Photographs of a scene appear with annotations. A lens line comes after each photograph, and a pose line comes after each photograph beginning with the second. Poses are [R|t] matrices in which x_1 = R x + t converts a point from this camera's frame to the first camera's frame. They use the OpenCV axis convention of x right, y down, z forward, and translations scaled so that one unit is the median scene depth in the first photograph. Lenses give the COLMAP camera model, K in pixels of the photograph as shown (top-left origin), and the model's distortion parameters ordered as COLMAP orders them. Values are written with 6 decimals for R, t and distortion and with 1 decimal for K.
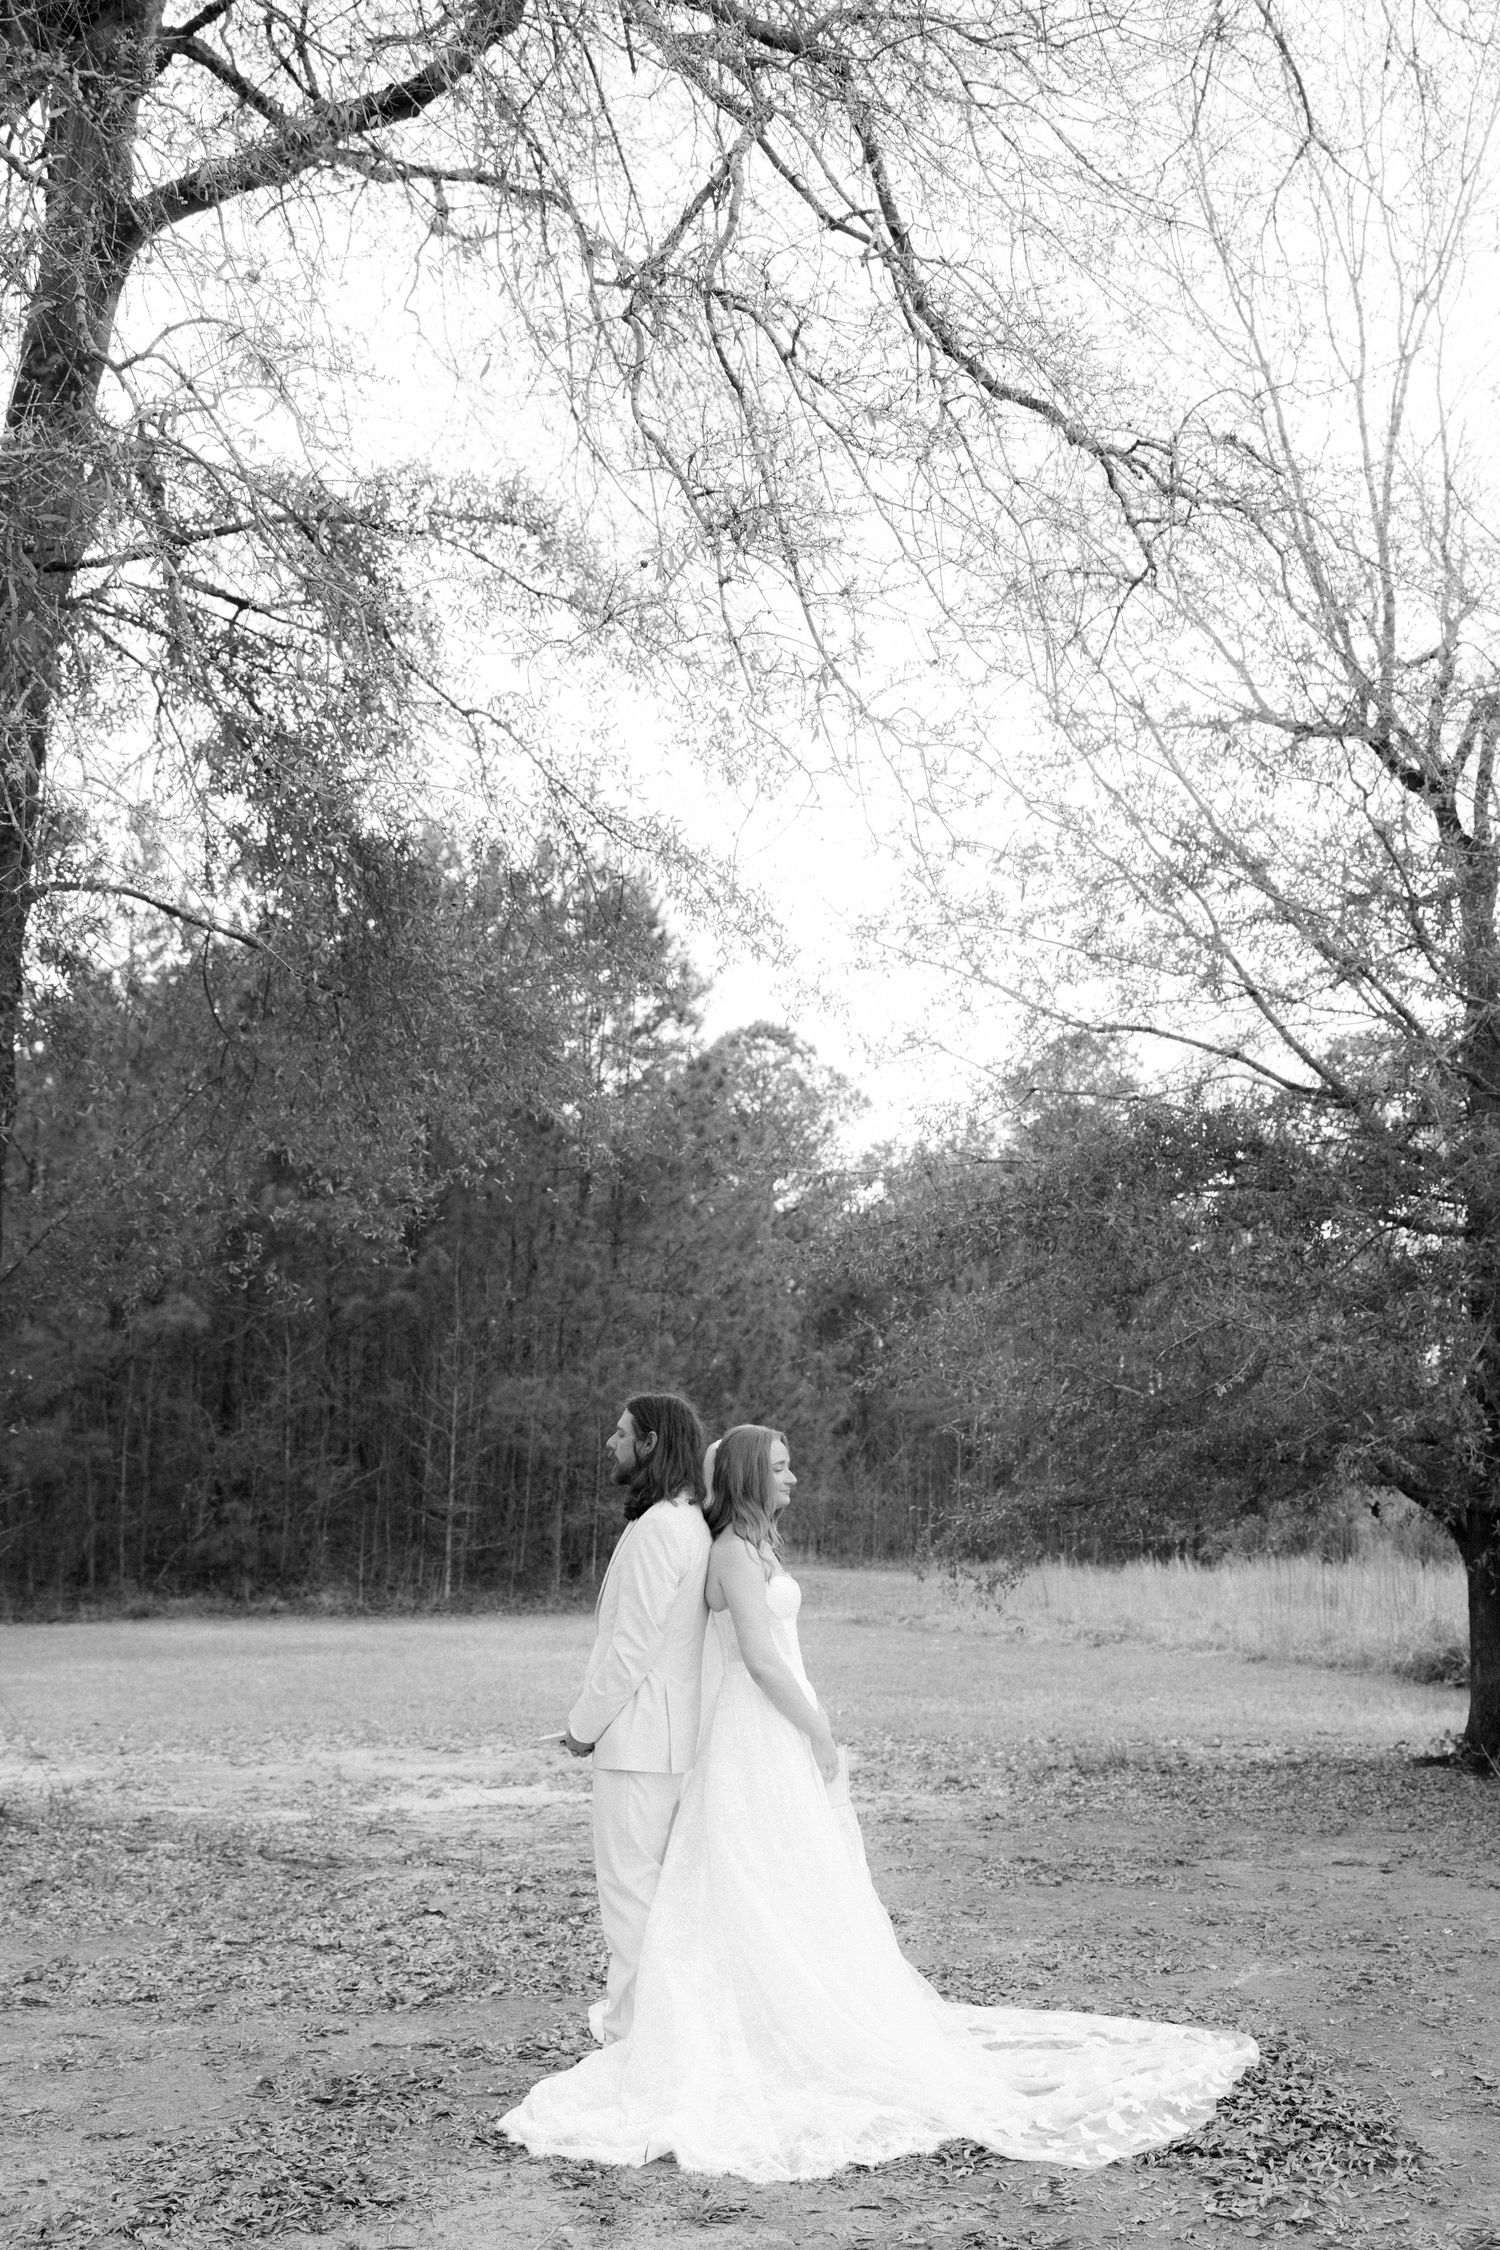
lens RADIAL K [[3276.5, 0, 750.0], [0, 3276.5, 1125.0], [0, 0, 1]] dist [0.010287, -0.022393]
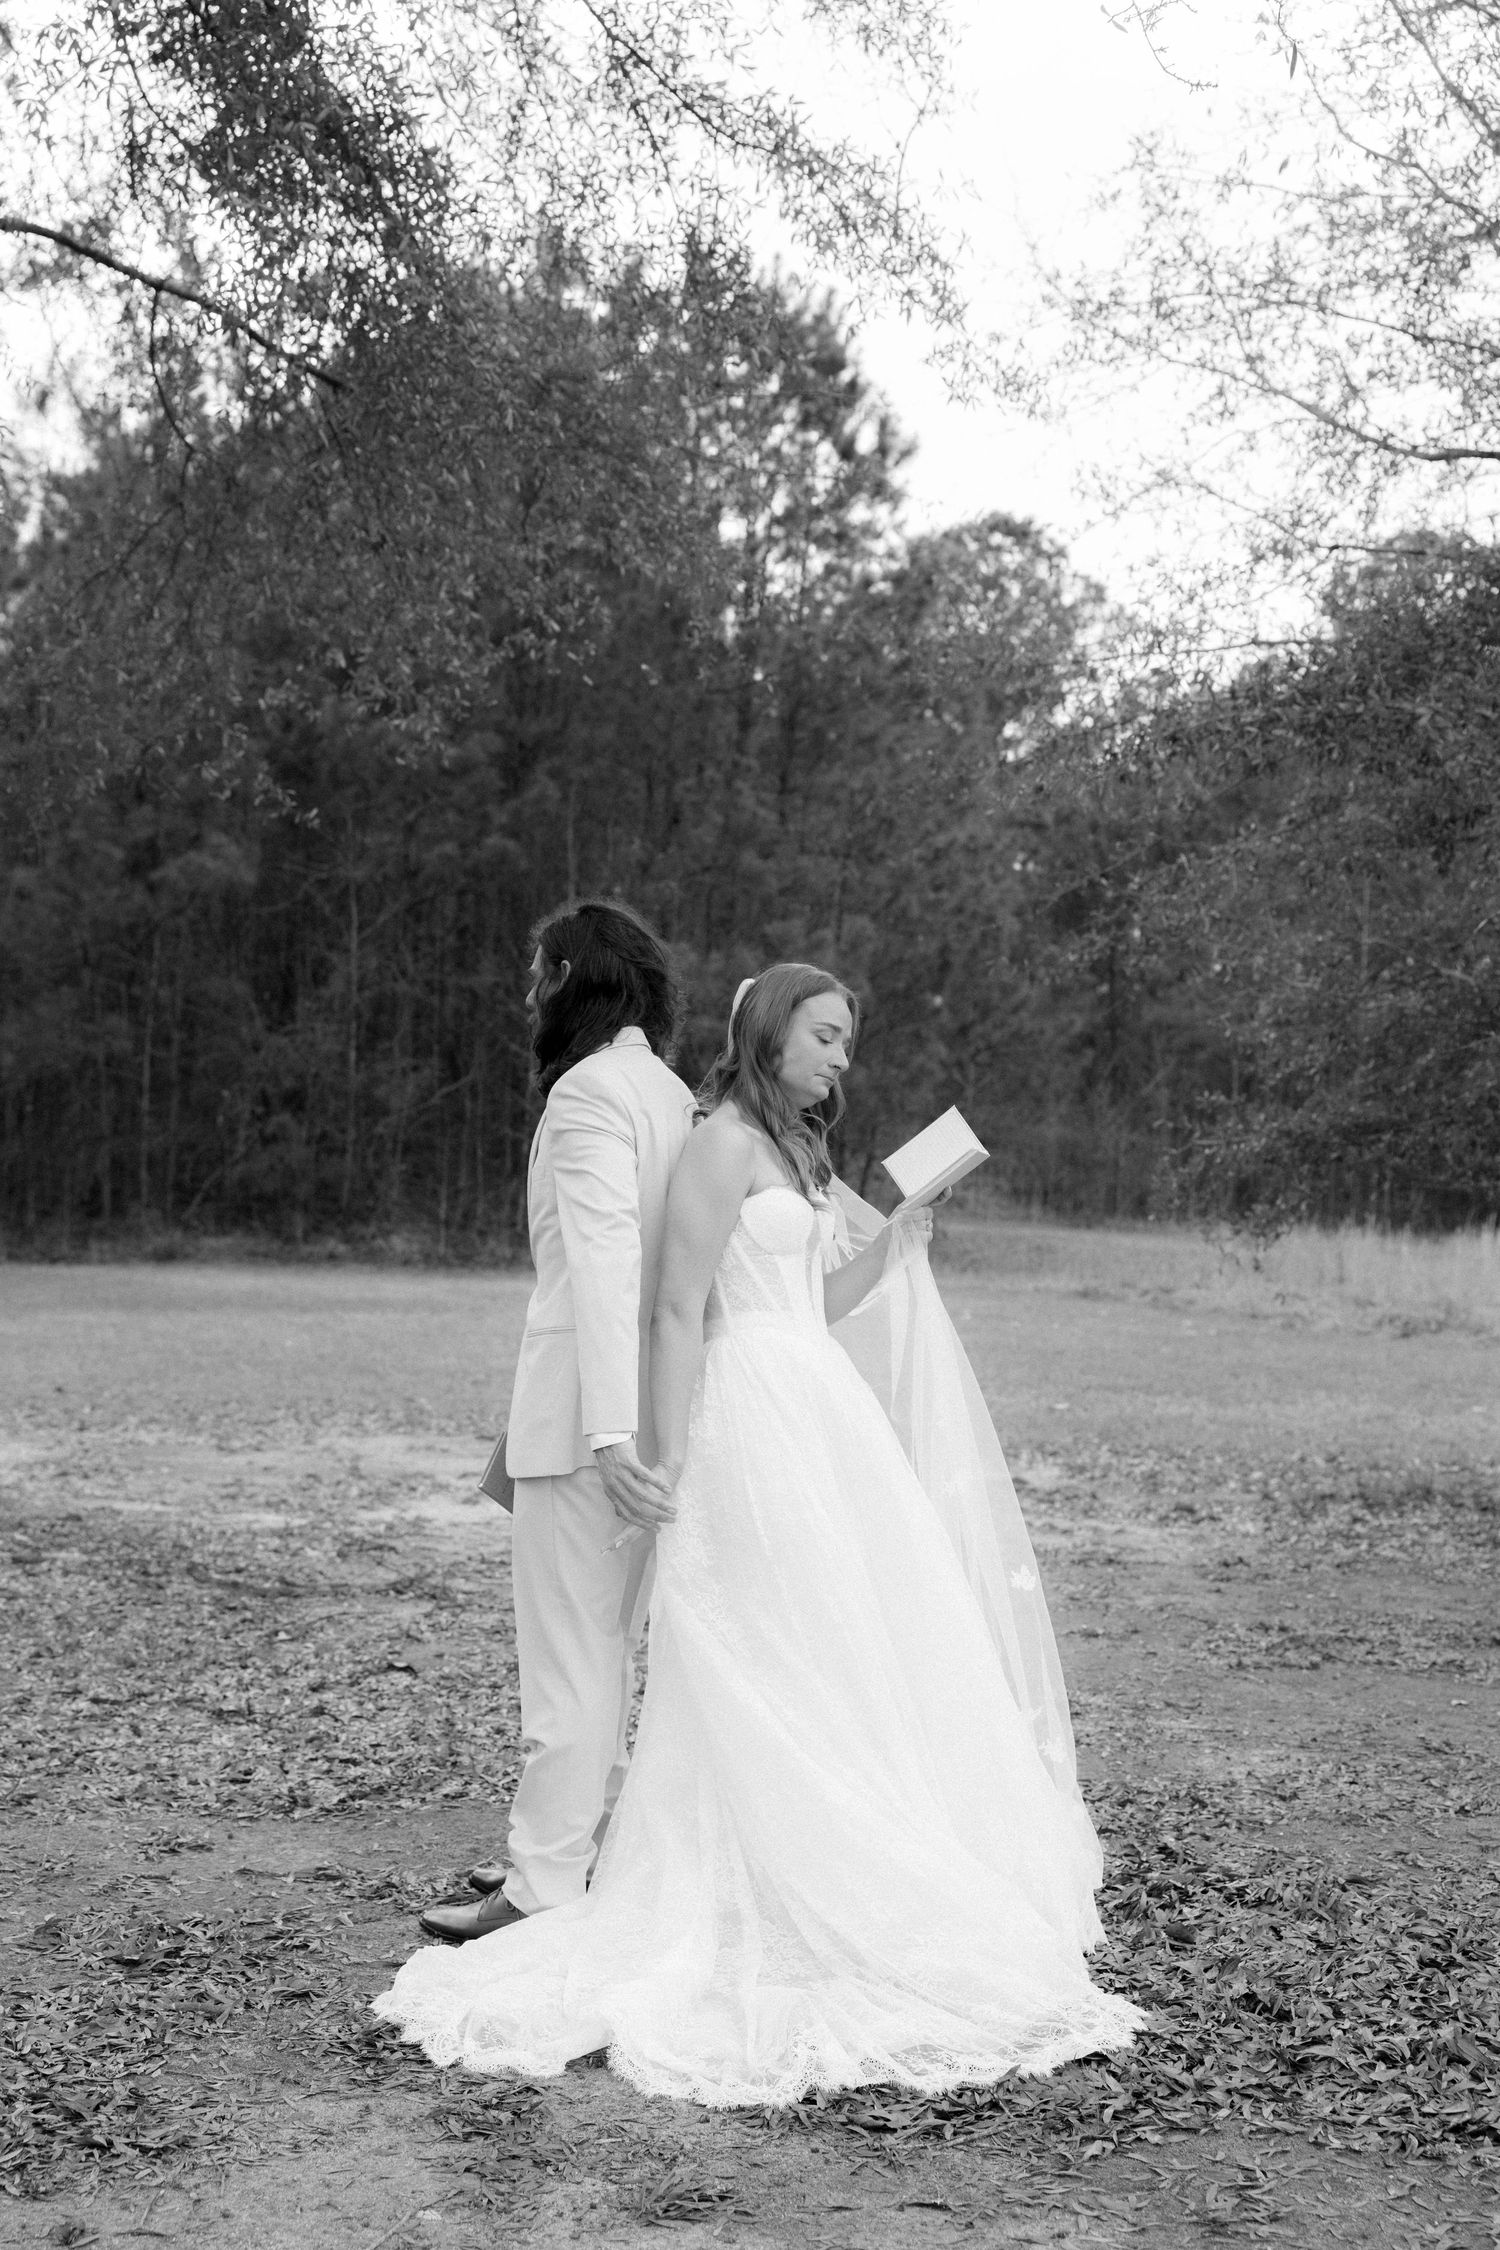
lens RADIAL K [[3224.4, 0, 750.0], [0, 3224.4, 1125.0], [0, 0, 1]] dist [0.016706, 0.028513]
pose [[0.992813, 0.025814, -0.116861, 0.048182], [-0.015511, 0.995979, 0.088232, 0.055895], [0.118668, -0.085785, 0.989221, 0.299716]]
